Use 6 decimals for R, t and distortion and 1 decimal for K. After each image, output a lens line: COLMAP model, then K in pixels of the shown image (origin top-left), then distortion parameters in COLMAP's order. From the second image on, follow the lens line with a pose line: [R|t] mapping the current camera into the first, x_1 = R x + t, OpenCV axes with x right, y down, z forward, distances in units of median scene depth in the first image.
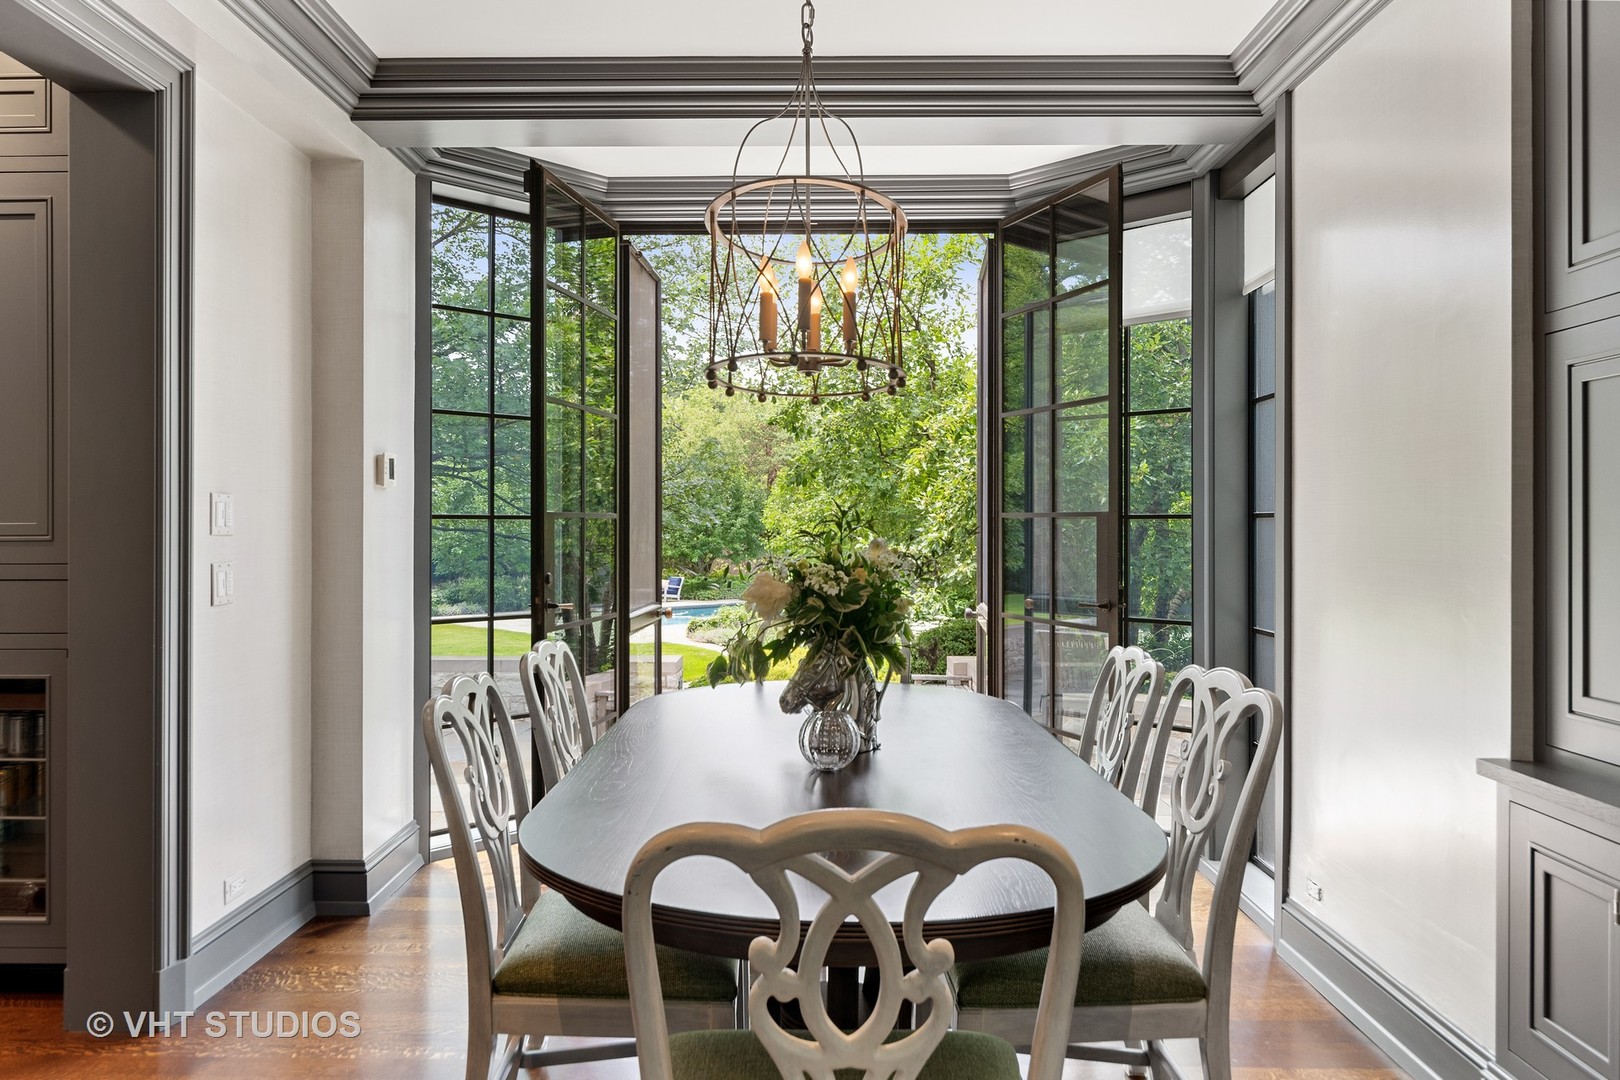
lens RADIAL K [[1133.7, 0, 808.2], [0, 1133.7, 543.8], [0, 0, 1]] dist [0.004661, -0.004531]
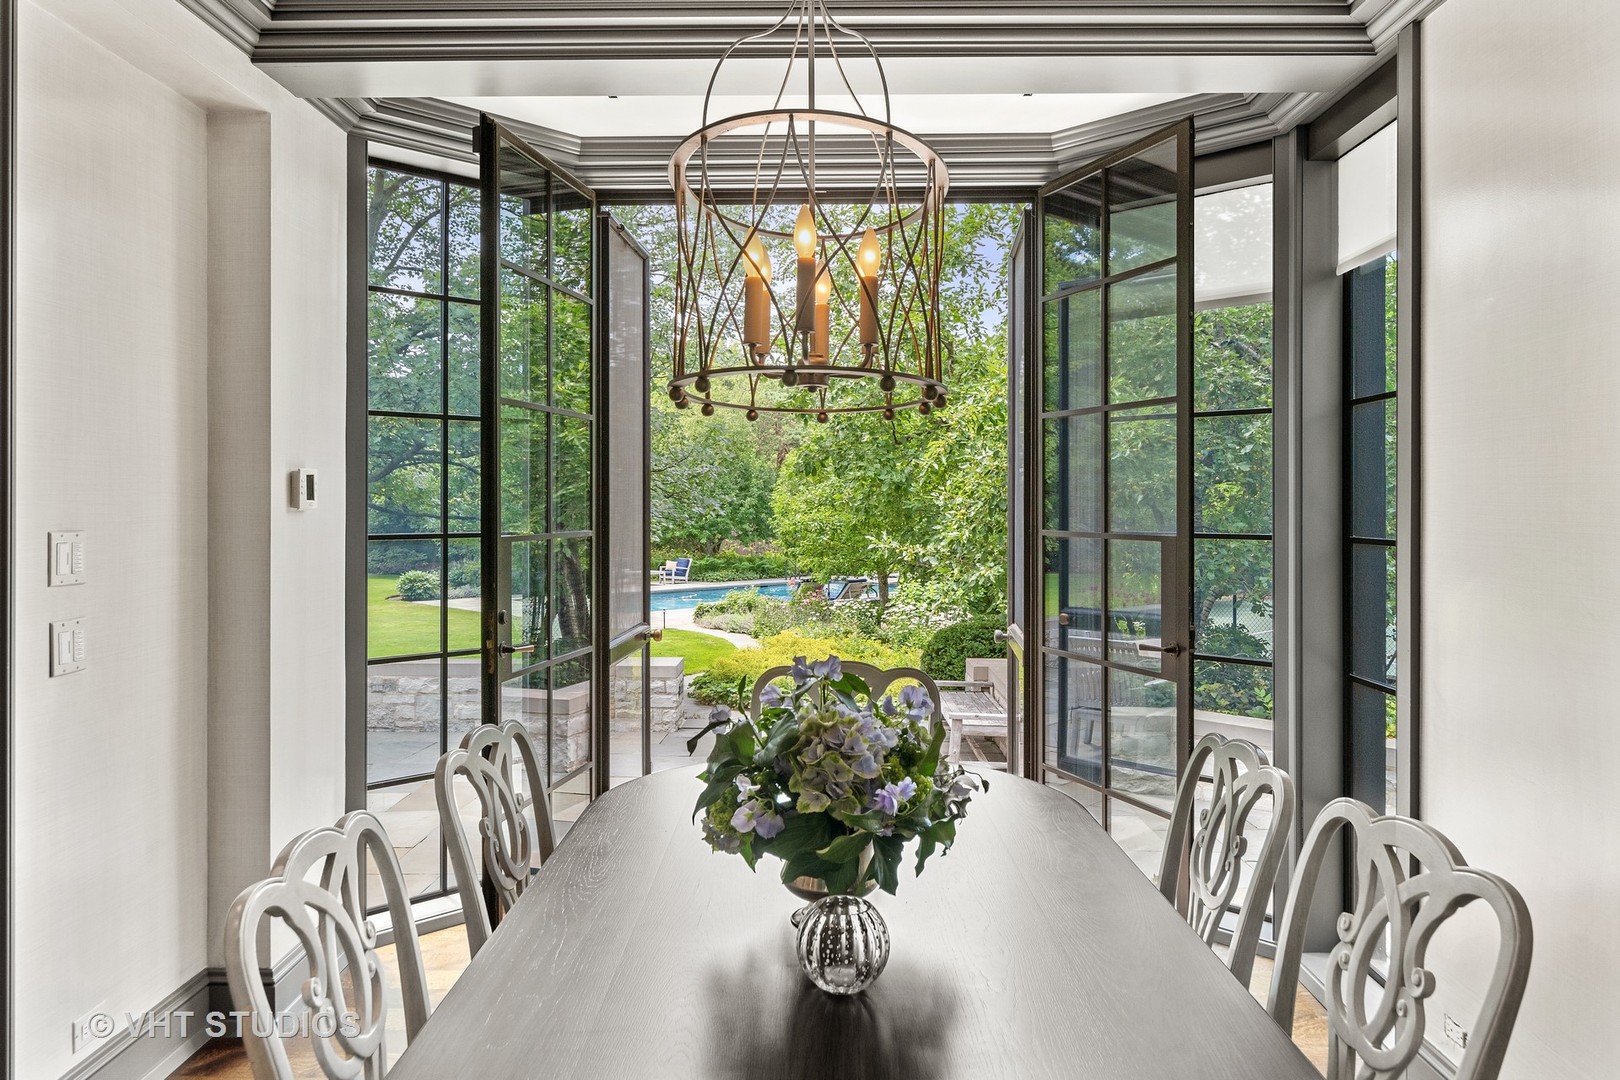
lens RADIAL K [[1133.7, 0, 811.5], [0, 1133.7, 524.0], [0, 0, 1]] dist [0.004661, -0.004531]
pose [[0.999980, 0.000205, -0.006341, 0.002596], [-0.000180, 0.999993, 0.003796, -0.039082], [0.006342, -0.003795, 0.999973, 0.160902]]
